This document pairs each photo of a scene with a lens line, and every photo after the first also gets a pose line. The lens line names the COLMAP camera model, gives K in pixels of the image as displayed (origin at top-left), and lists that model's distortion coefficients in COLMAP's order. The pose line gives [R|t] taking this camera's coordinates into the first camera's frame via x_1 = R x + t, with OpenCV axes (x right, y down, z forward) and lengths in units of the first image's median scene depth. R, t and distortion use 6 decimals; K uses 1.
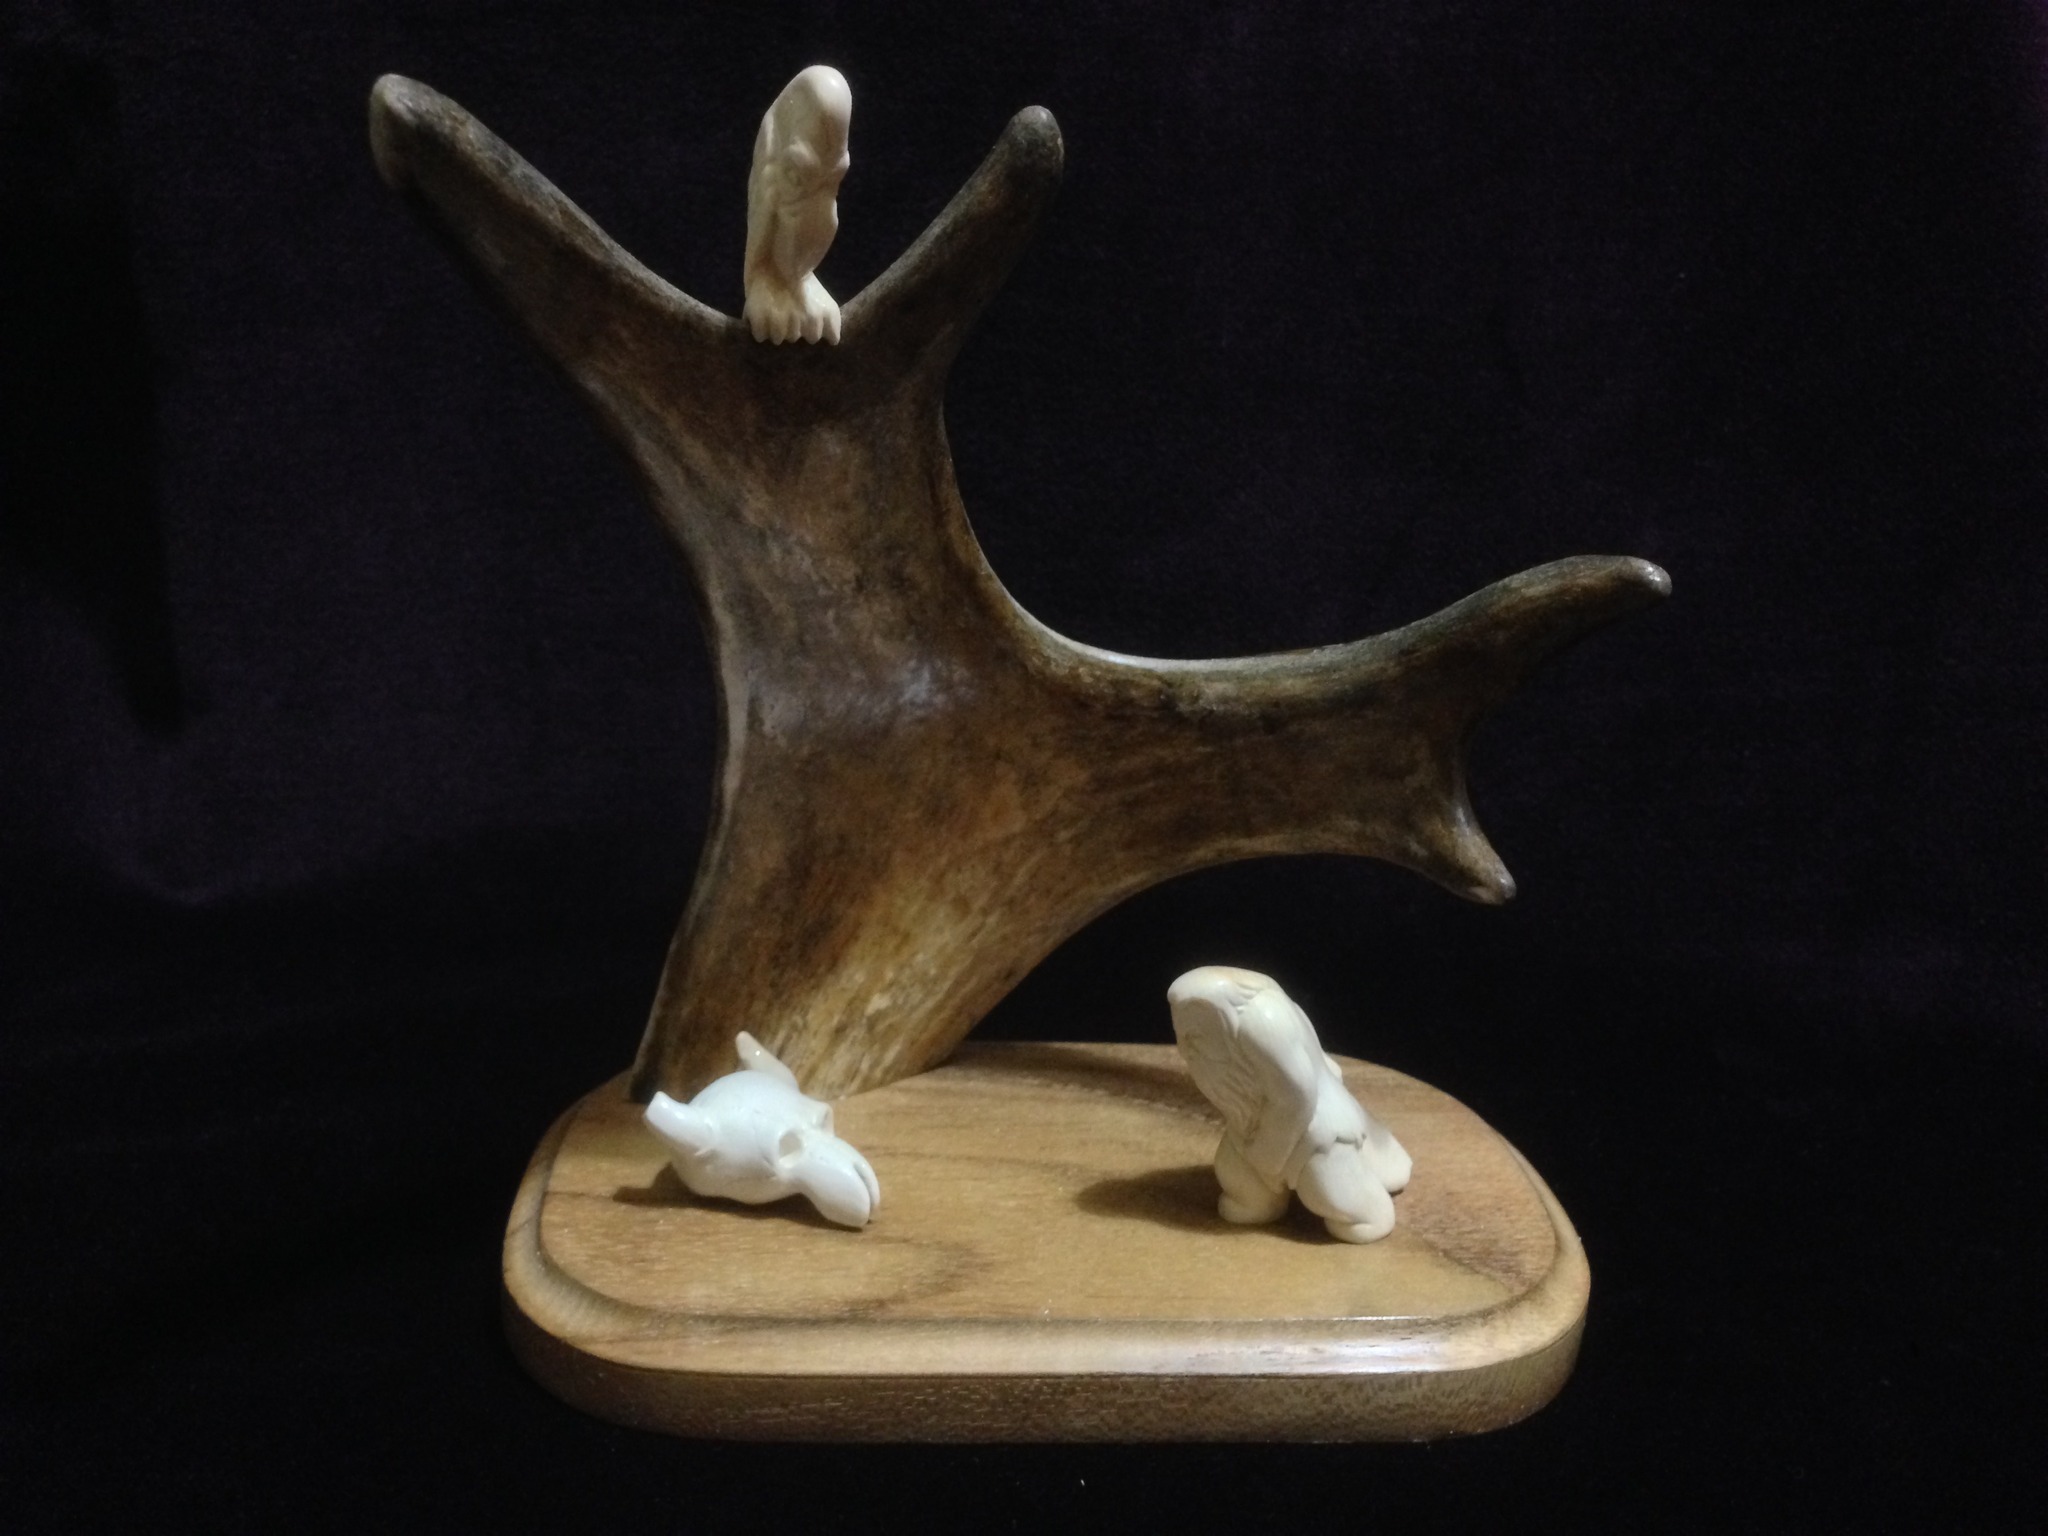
lens RADIAL K [[1923.9, 0, 1024.0], [0, 1923.9, 768.0], [0, 0, 1]] dist [0.079242, 0.001465]
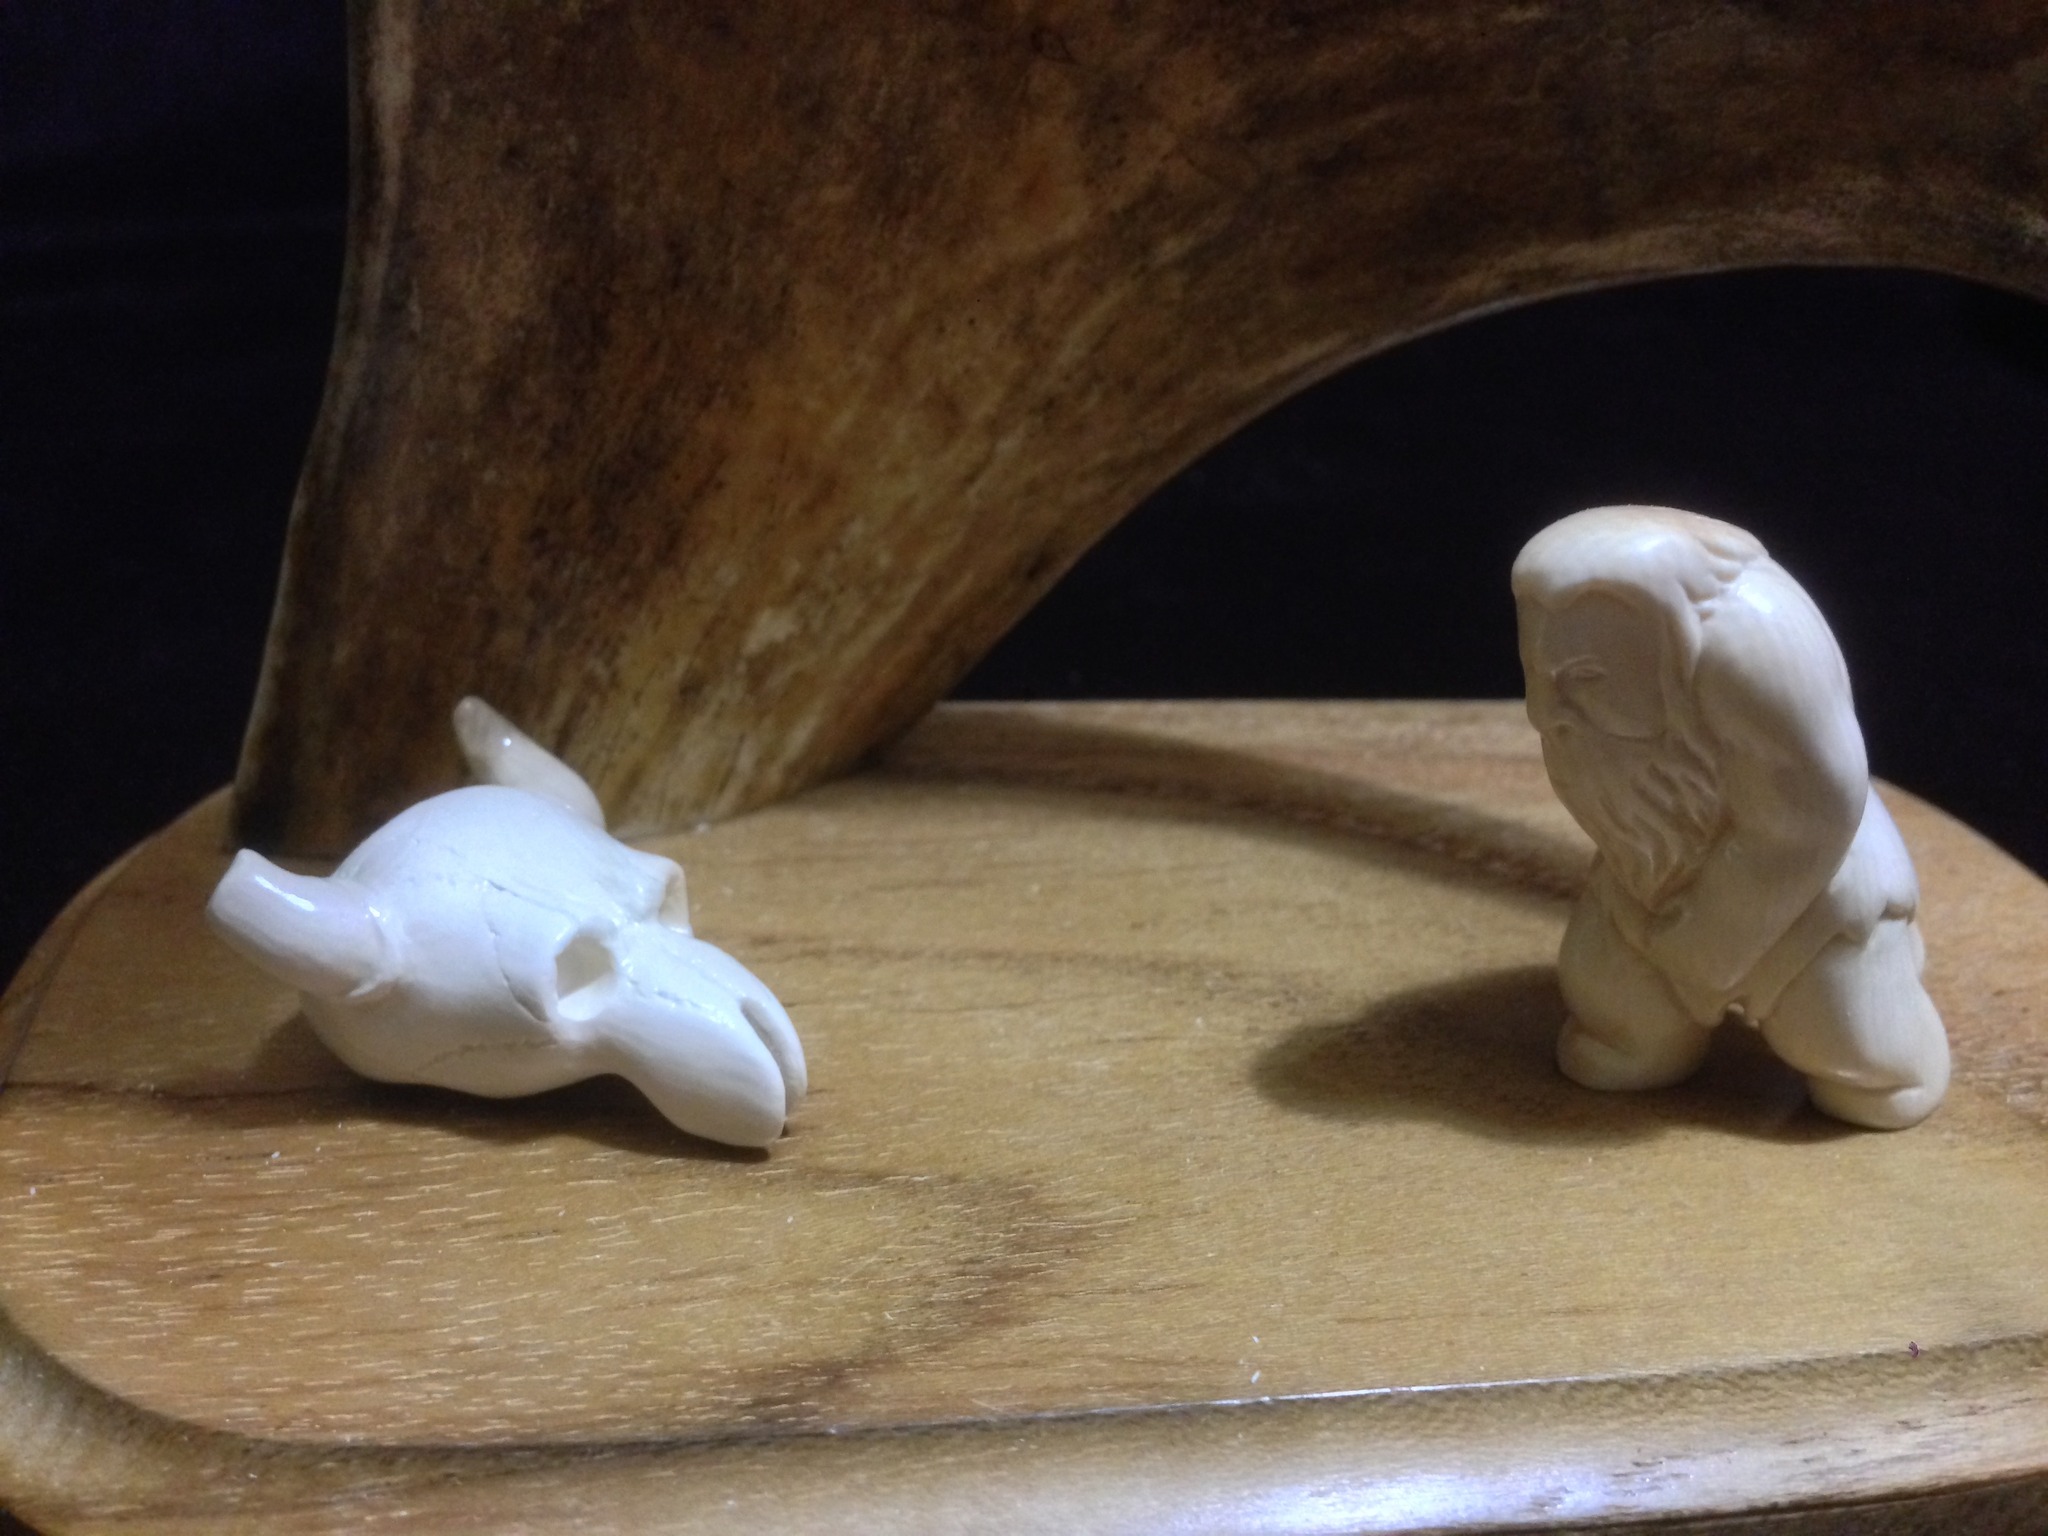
lens RADIAL K [[1989.8, 0, 1018.1], [0, 1989.8, 749.0], [0, 0, 1]] dist [0.098655, -0.270972]
pose [[0.996829, -0.027647, 0.074611, -0.056279], [0.014915, 0.985998, 0.166086, 0.076216], [-0.078158, -0.164447, 0.983285, 0.550950]]
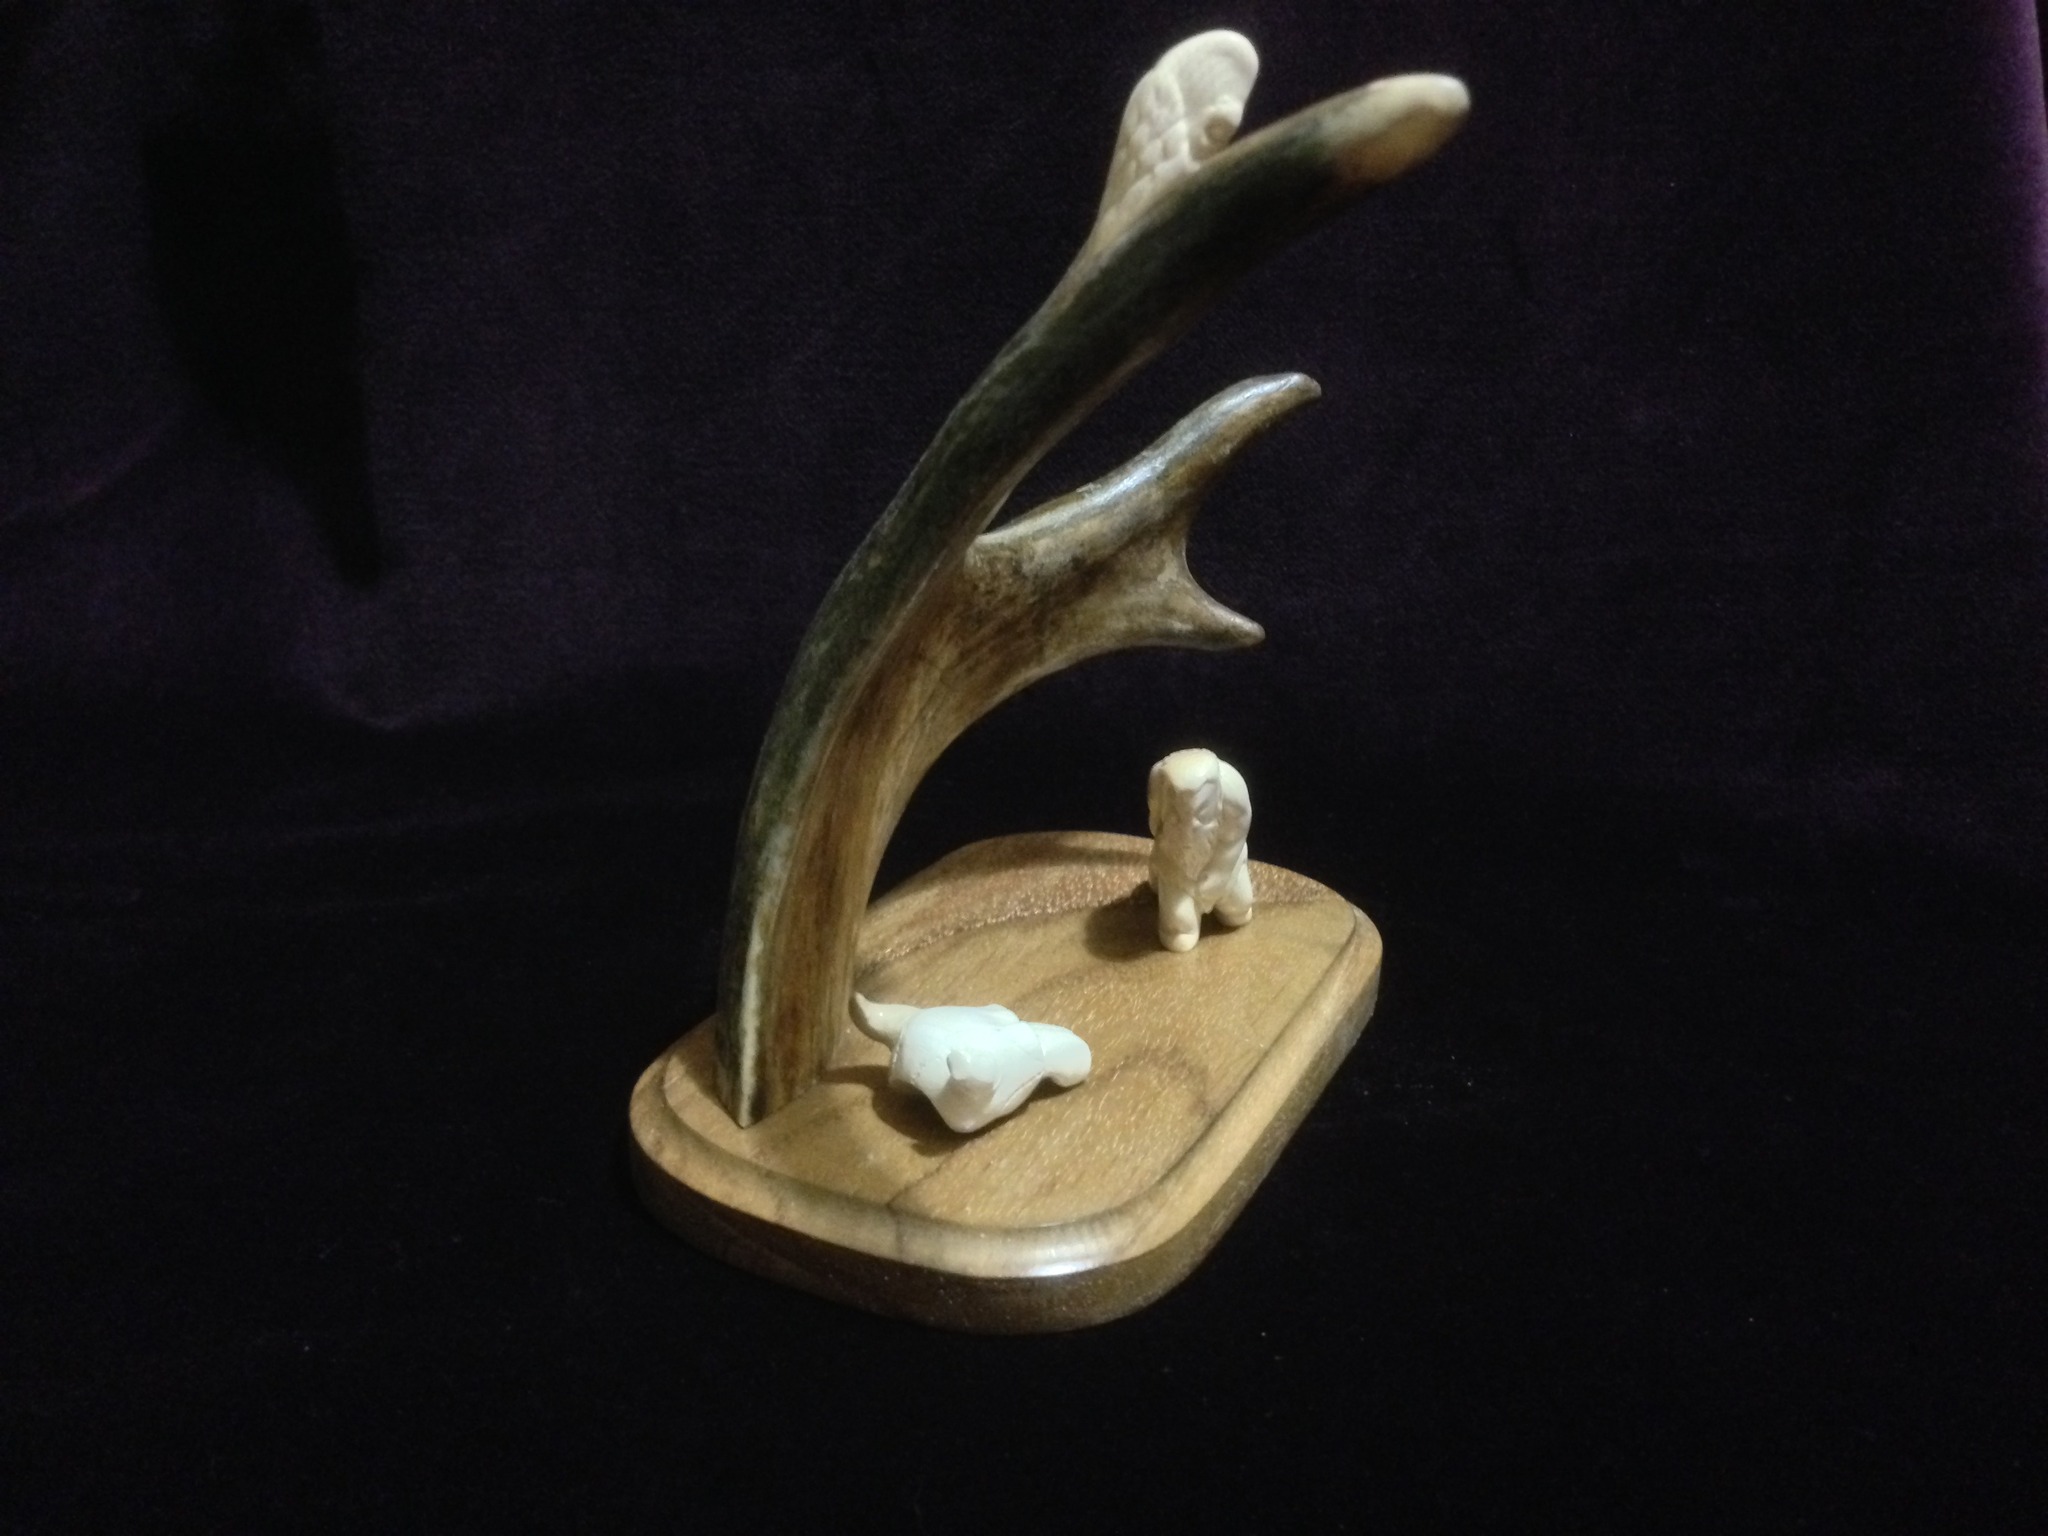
lens RADIAL K [[1923.9, 0, 1024.0], [0, 1923.9, 768.0], [0, 0, 1]] dist [0.079242, 0.001465]
pose [[0.488117, -0.320907, 0.811640, -0.892639], [0.241285, 0.943323, 0.227865, -0.182039], [-0.838763, 0.084612, 0.537882, 0.395200]]
